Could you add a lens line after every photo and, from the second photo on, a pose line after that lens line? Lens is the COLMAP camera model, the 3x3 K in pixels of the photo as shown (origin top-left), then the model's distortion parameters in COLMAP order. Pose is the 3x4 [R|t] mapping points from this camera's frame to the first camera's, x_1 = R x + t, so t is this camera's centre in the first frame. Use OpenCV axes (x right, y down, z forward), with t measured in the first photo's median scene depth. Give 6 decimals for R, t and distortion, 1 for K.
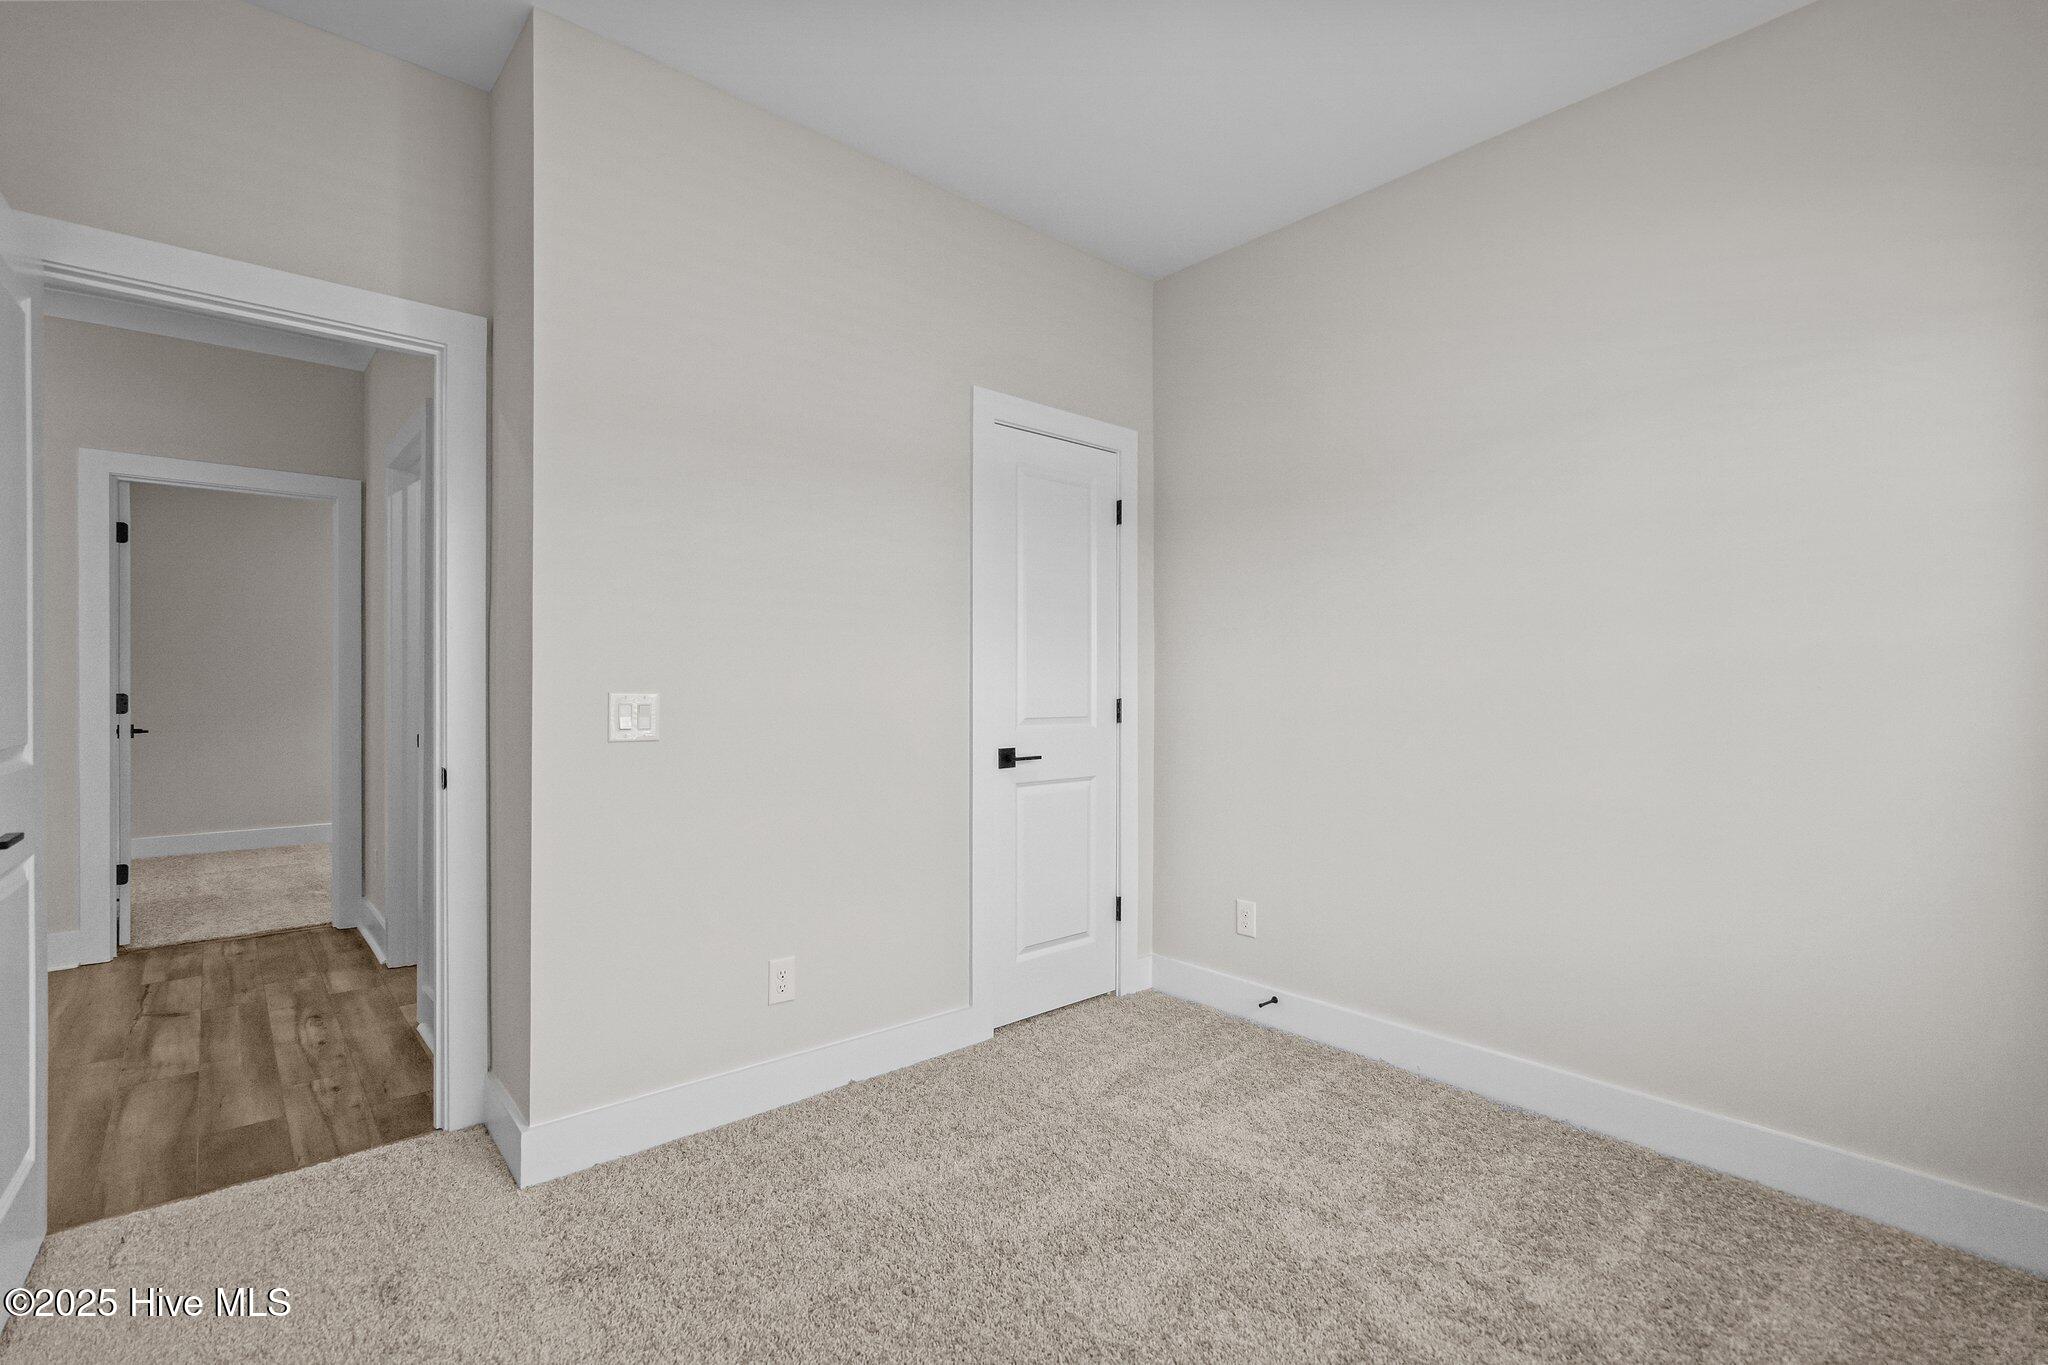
lens RADIAL K [[944.9, 0, 1031.5], [0, 944.9, 680.6], [0, 0, 1]] dist [-0.002355, -0.000555]
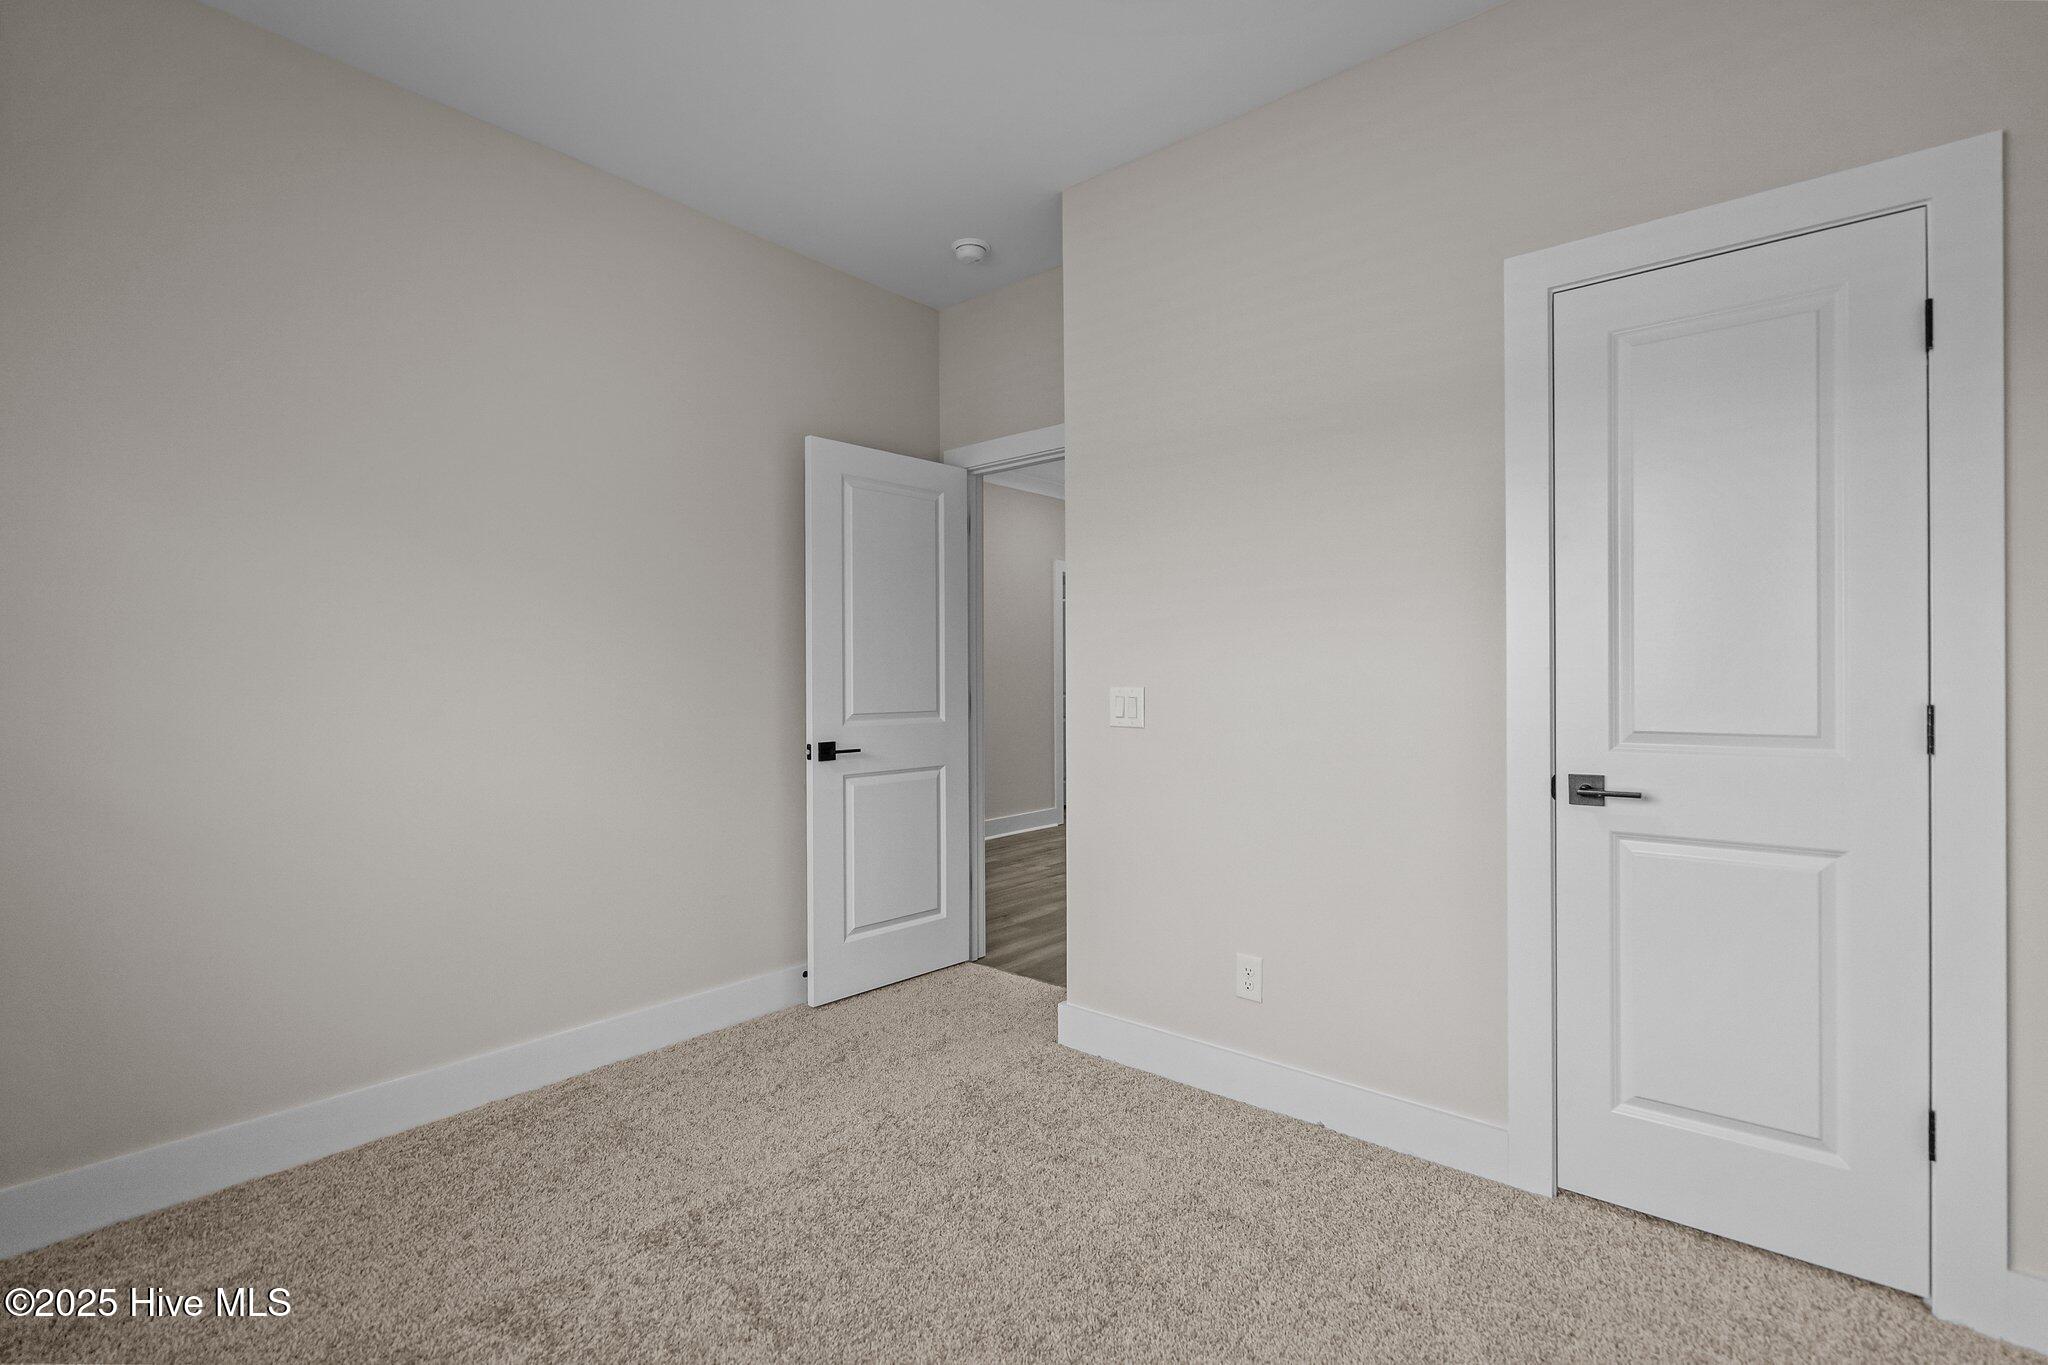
lens RADIAL K [[944.9, 0, 1031.5], [0, 944.9, 680.6], [0, 0, 1]] dist [-0.002355, -0.000555]
pose [[0.153814, 0.002805, -0.988096, 0.678734], [0.013369, 0.999899, 0.004919, -0.003132], [0.988009, -0.013967, 0.153761, 0.623118]]
